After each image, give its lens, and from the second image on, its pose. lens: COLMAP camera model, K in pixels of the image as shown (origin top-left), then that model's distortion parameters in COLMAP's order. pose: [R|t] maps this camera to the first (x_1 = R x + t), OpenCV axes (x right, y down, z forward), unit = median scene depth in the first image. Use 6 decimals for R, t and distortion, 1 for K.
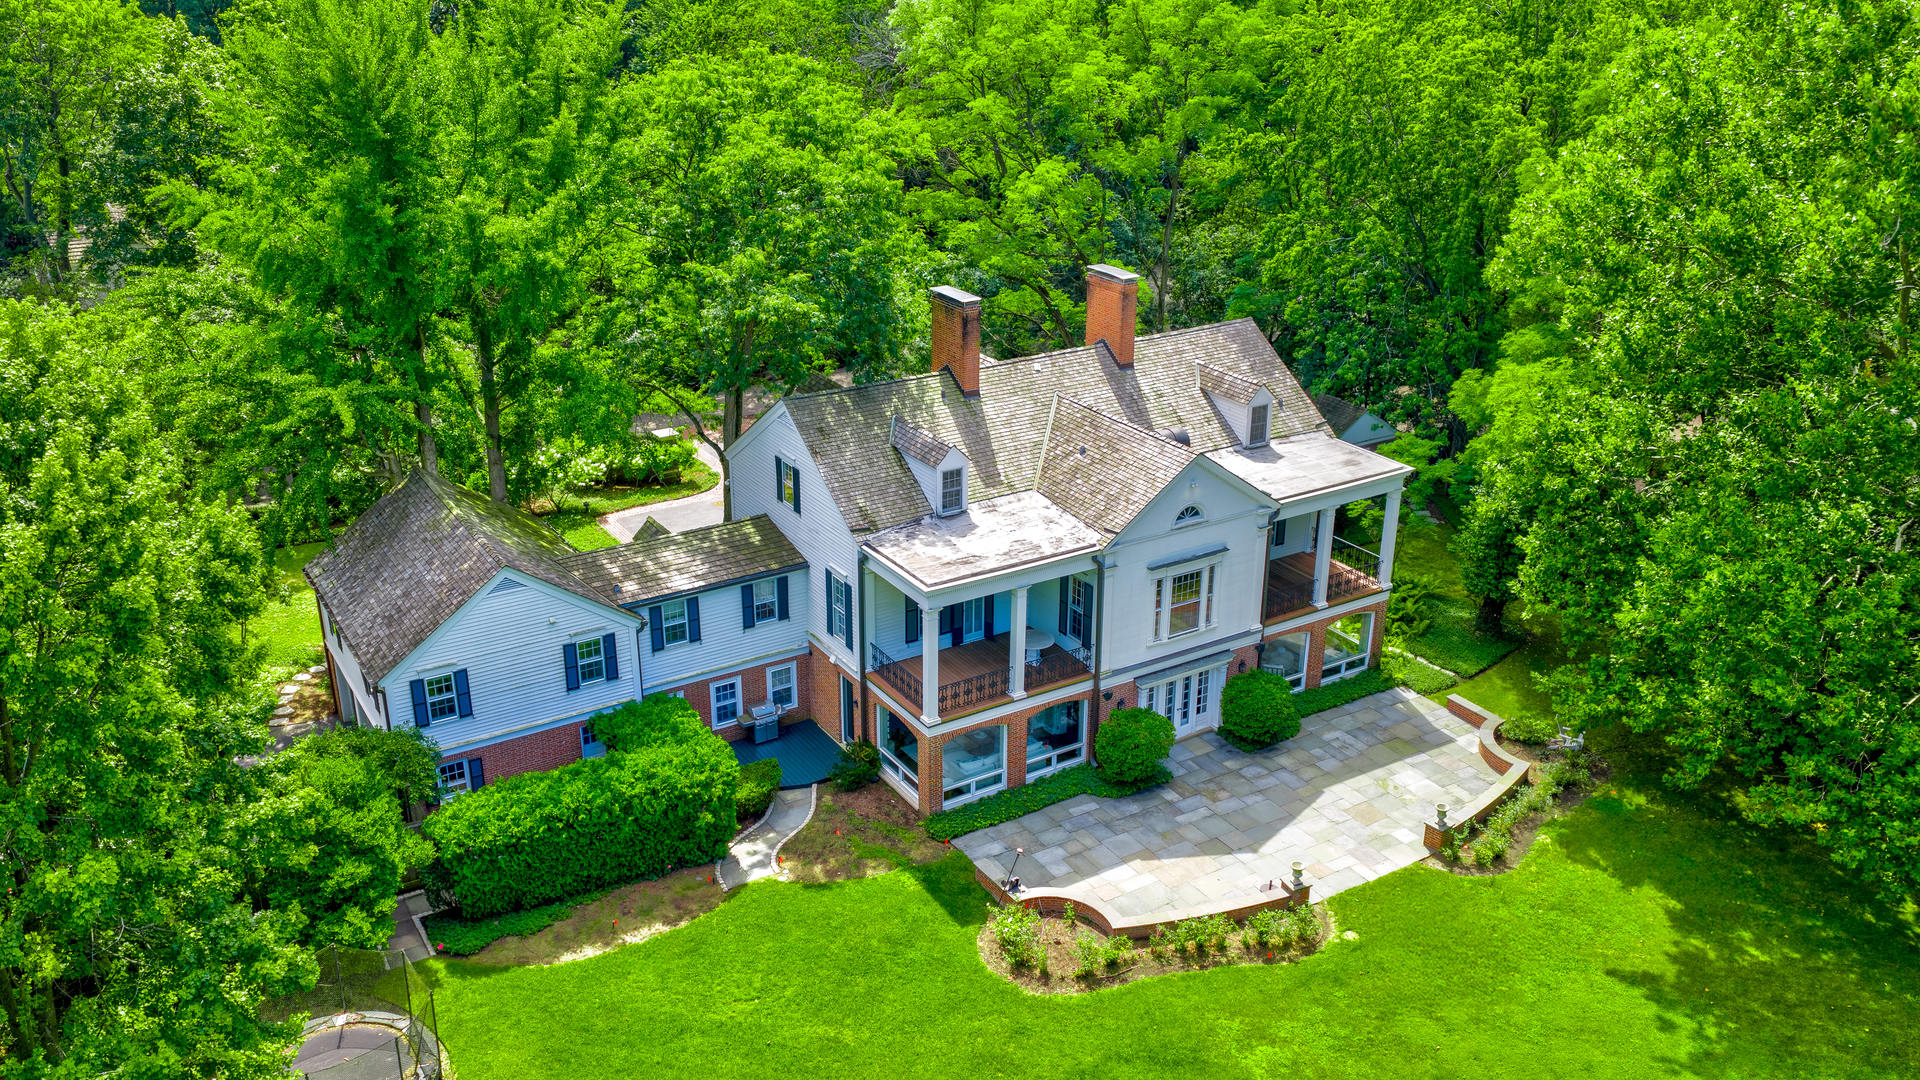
lens RADIAL K [[1602.3, 0, 960.0], [0, 1602.3, 540.0], [0, 0, 1]] dist [0.003624, -0.005608]
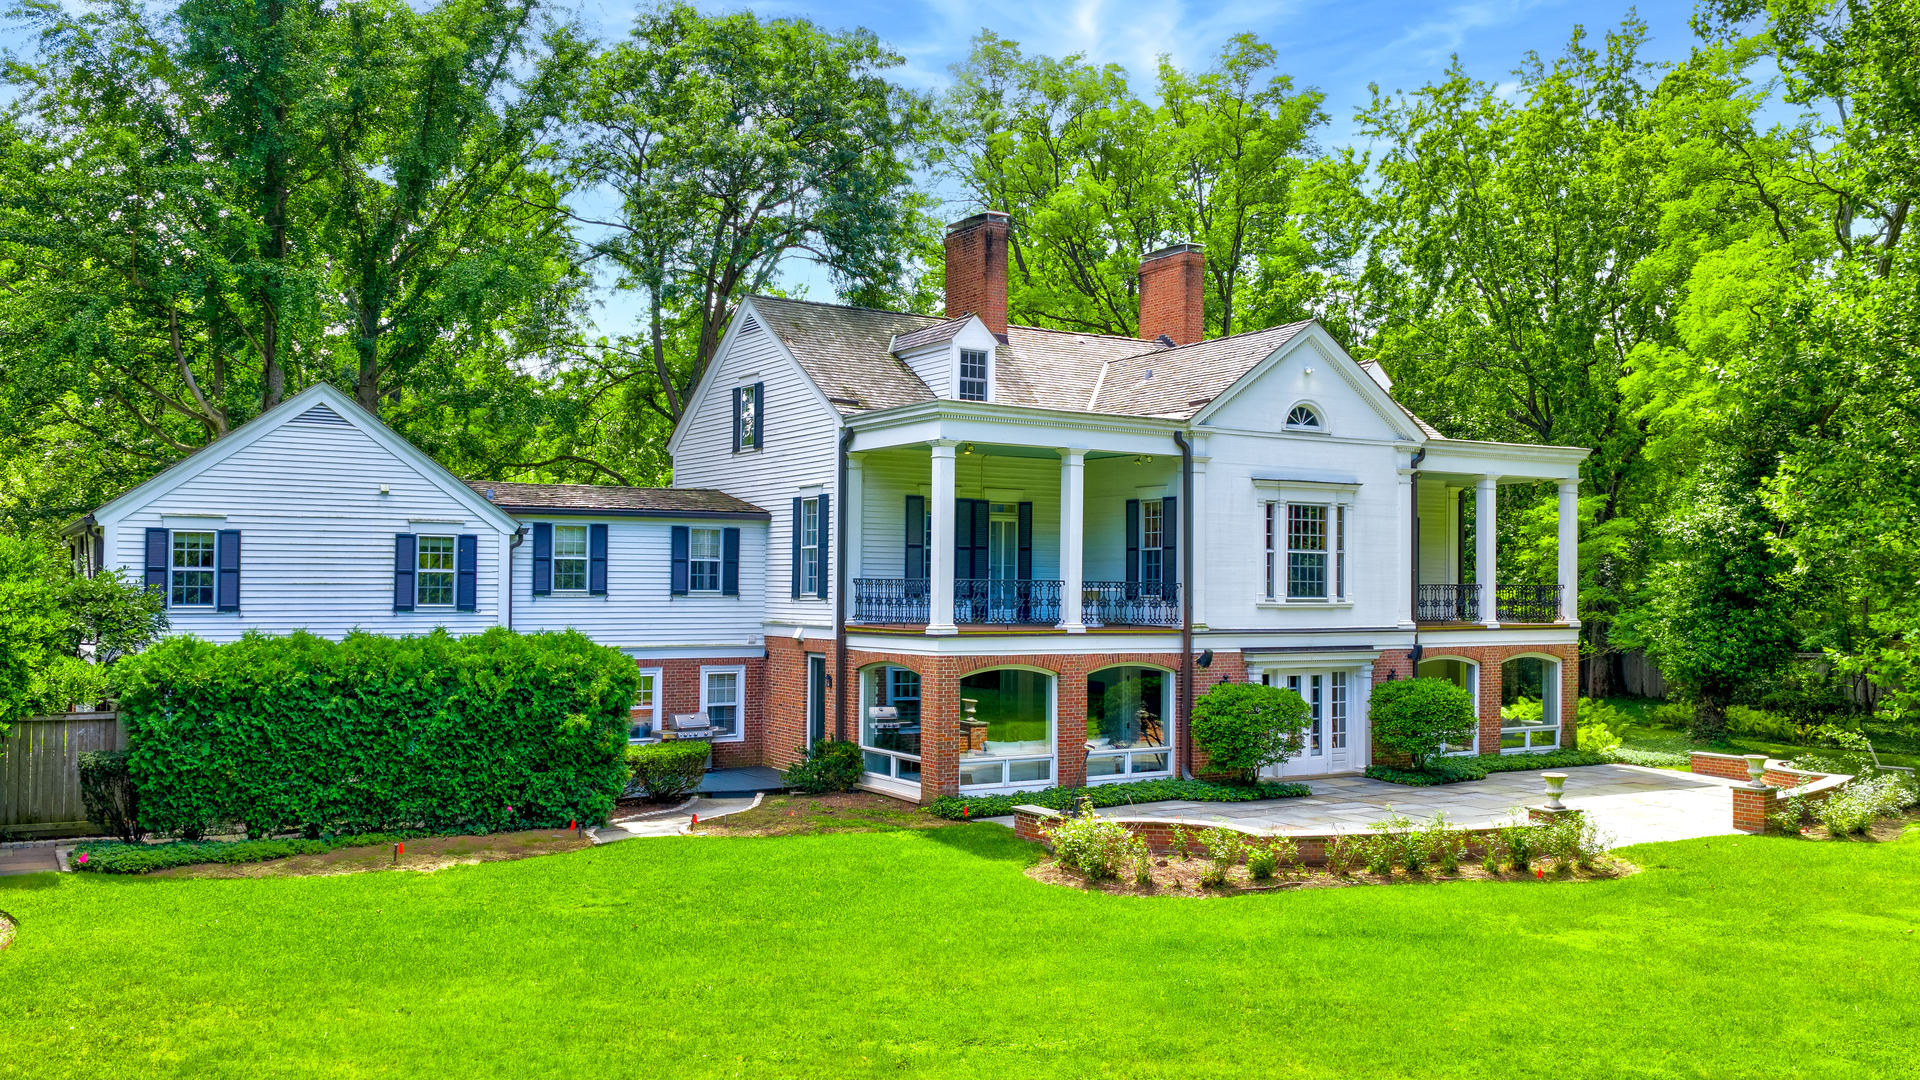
lens RADIAL K [[1602.3, 0, 960.0], [0, 1602.3, 540.0], [0, 0, 1]] dist [0.003624, -0.005608]
pose [[0.999992, 0.003542, -0.001574, -0.009387], [-0.003876, 0.910669, -0.413119, 0.327809], [-0.000030, 0.413122, 0.910676, 0.368345]]
